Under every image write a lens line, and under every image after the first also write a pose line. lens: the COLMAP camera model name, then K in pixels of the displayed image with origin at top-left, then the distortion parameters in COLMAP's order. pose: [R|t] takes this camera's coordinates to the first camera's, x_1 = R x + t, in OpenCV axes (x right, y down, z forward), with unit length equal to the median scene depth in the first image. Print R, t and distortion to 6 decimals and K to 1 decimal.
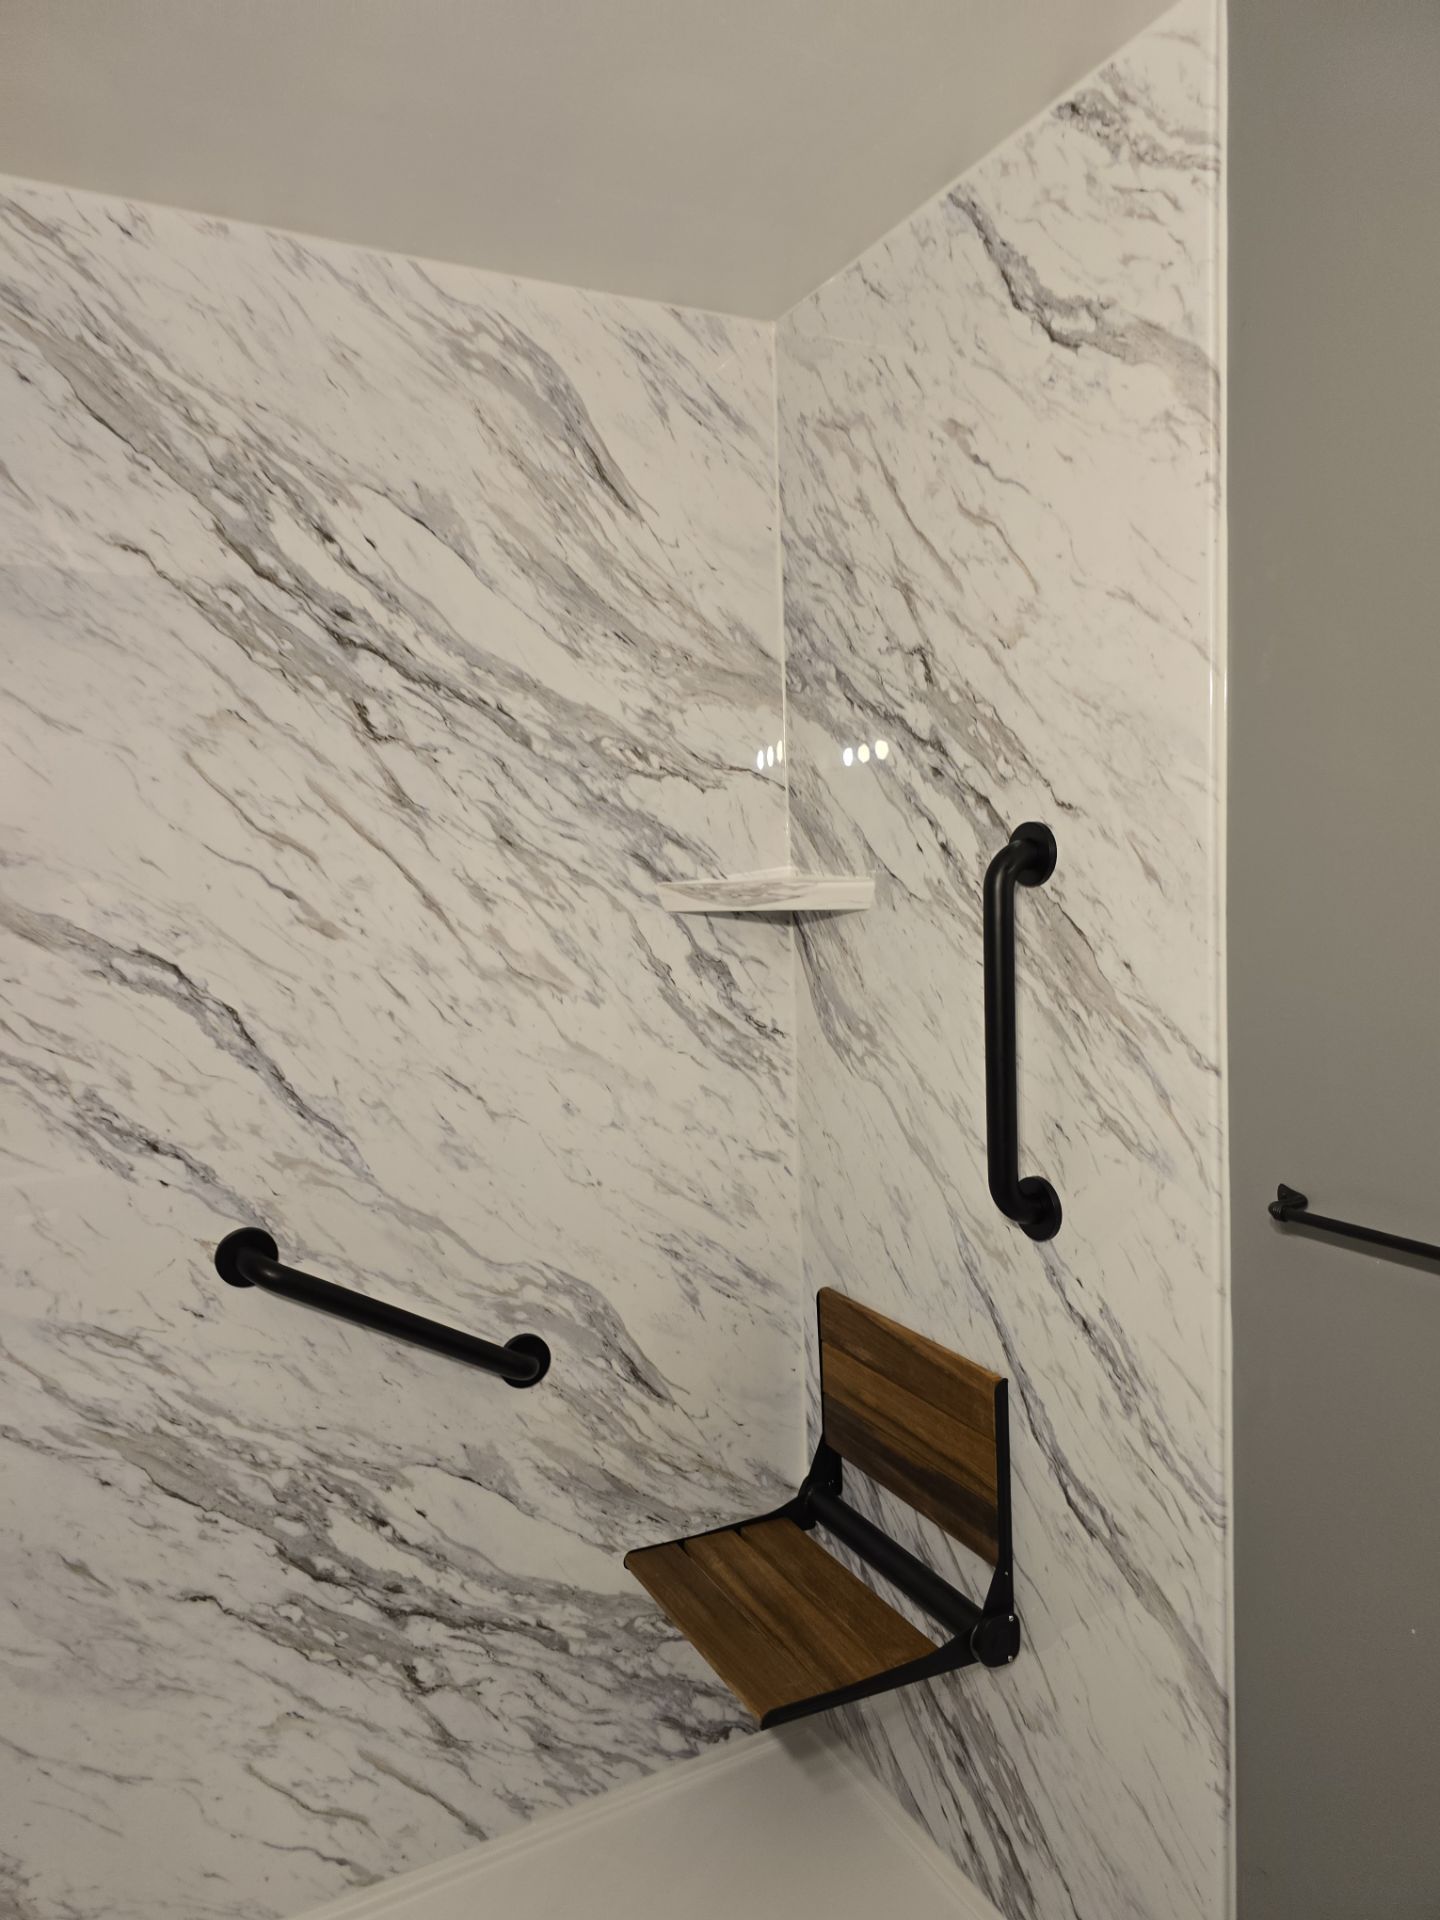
lens RADIAL K [[1284.6, 0, 722.6], [0, 1284.6, 969.7], [0, 0, 1]] dist [0.053372, -0.048797]
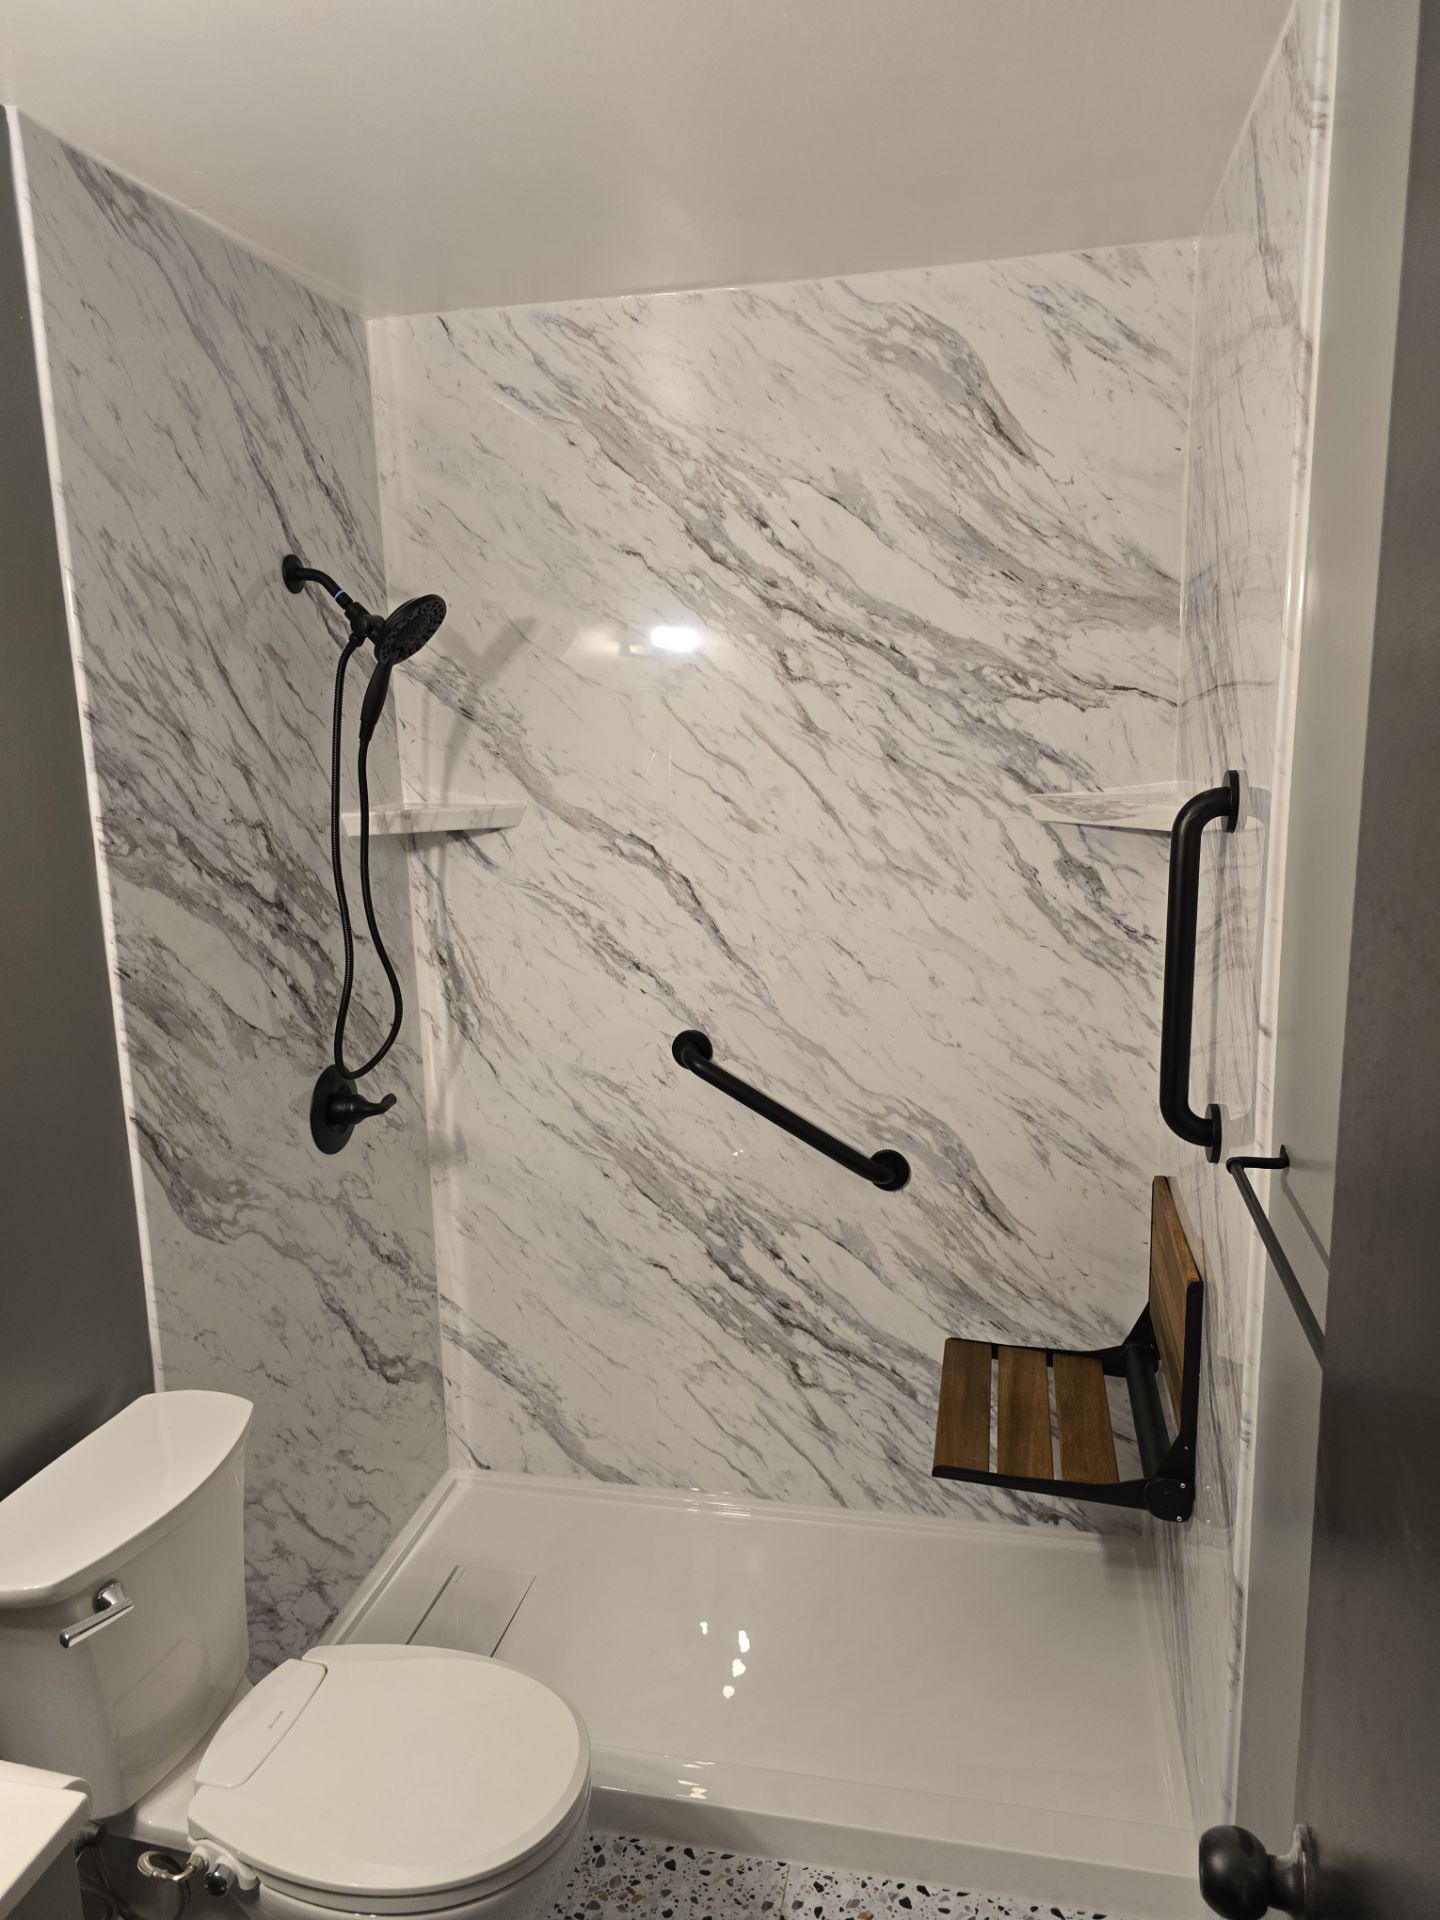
lens RADIAL K [[1284.6, 0, 716.6], [0, 1284.6, 977.1], [0, 0, 1]] dist [0.053372, -0.048797]
pose [[0.765153, 0.137774, -0.628936, 0.526376], [-0.050073, 0.986612, 0.155208, -0.079703], [0.641899, -0.087265, 0.761807, -0.063069]]
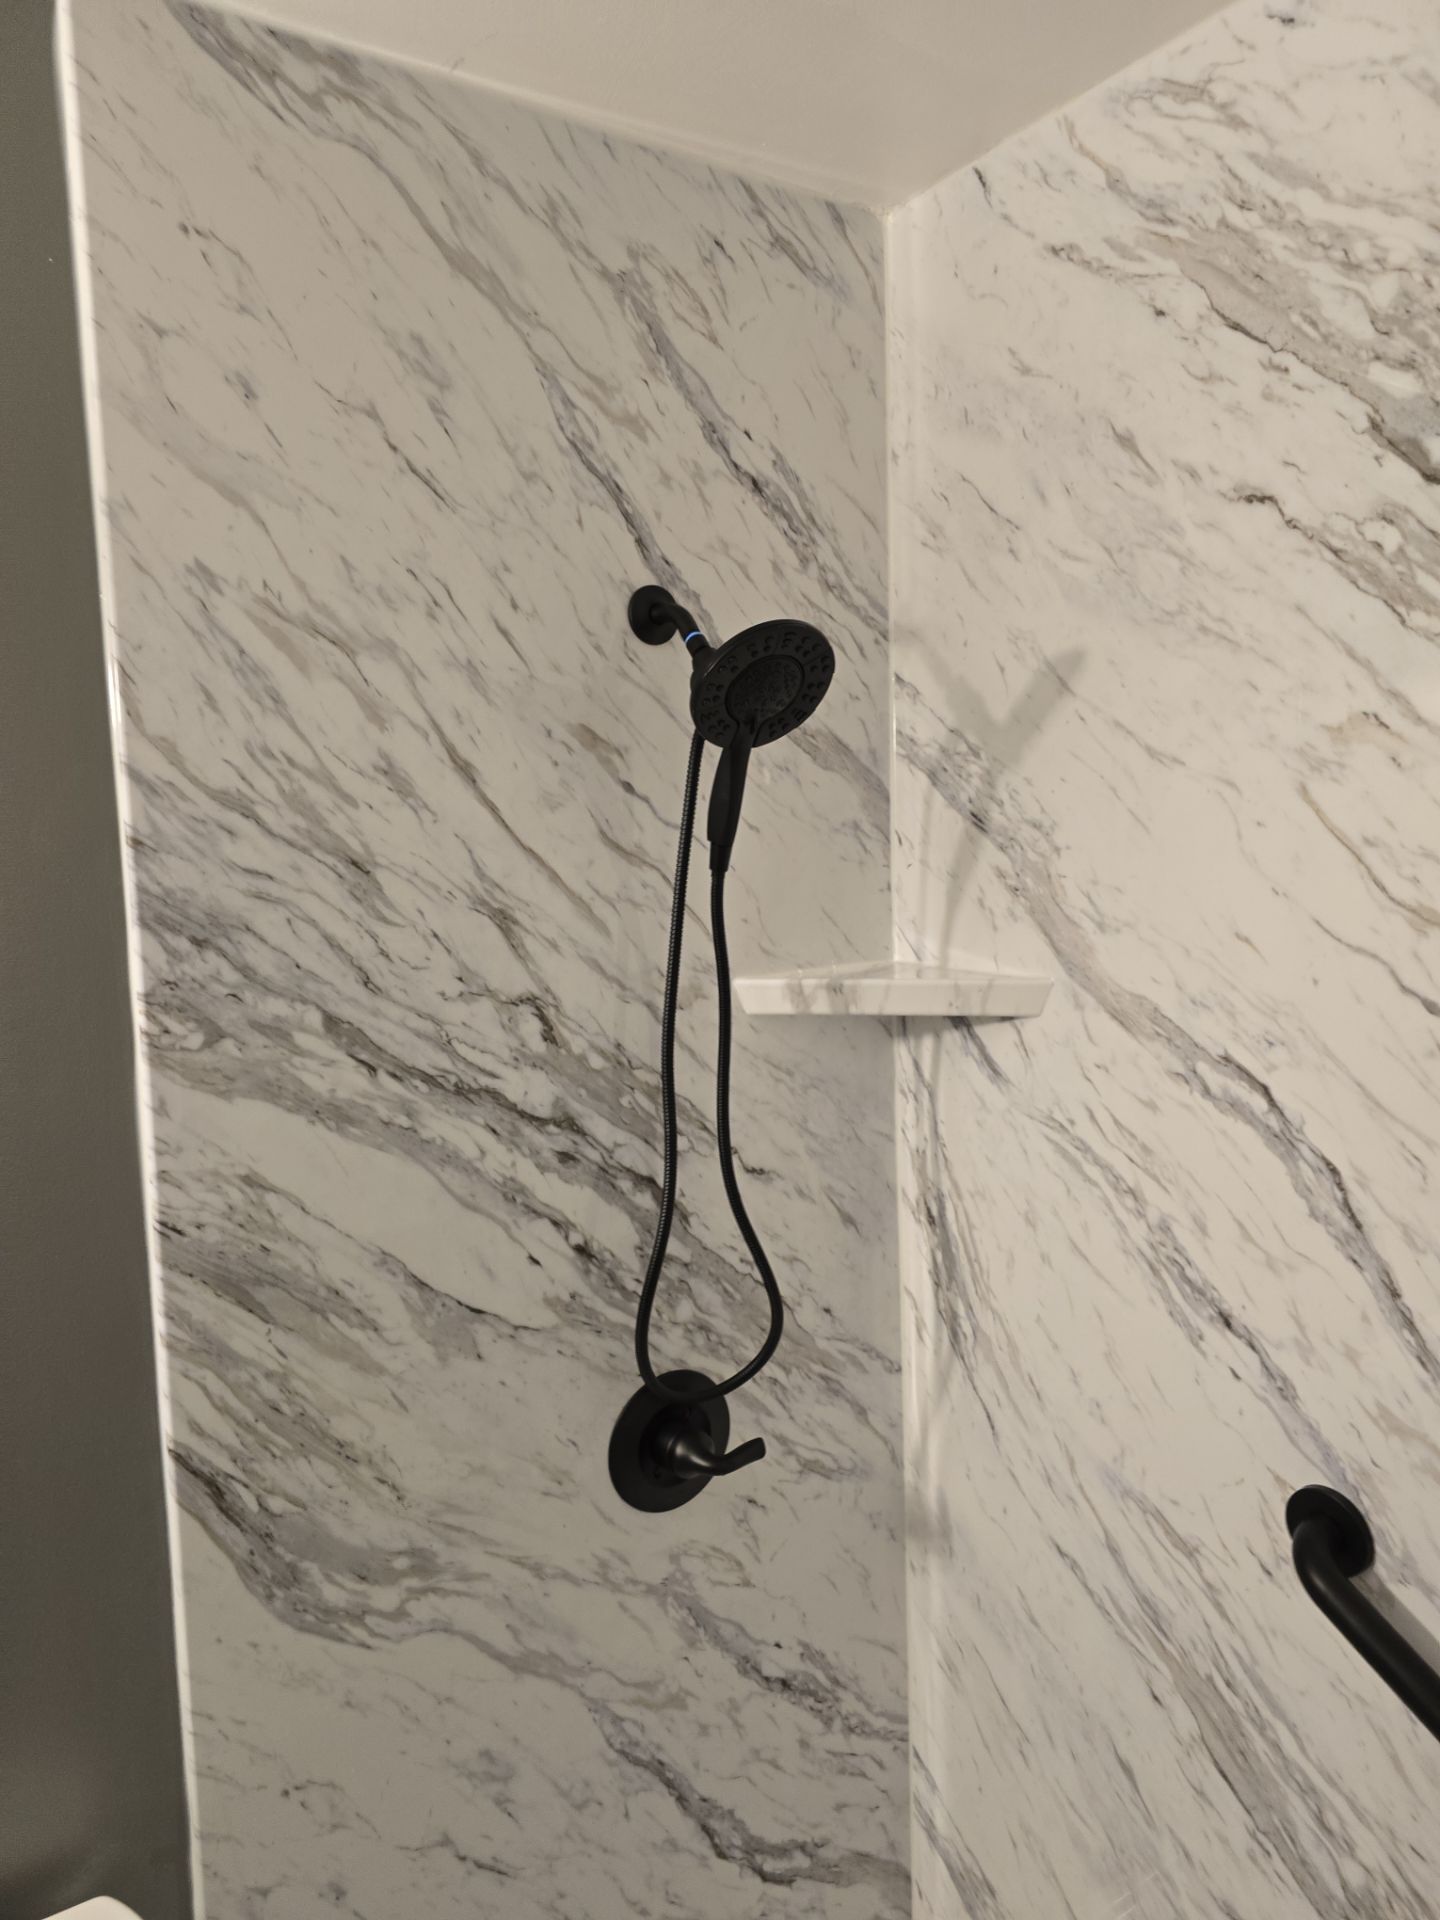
lens RADIAL K [[1284.6, 0, 716.7], [0, 1284.6, 968.0], [0, 0, 1]] dist [0.053372, -0.048797]
pose [[0.115955, 0.127726, -0.985008, 0.215922], [-0.054558, 0.991019, 0.122083, -0.128470], [0.991755, 0.039584, 0.121882, 0.575161]]
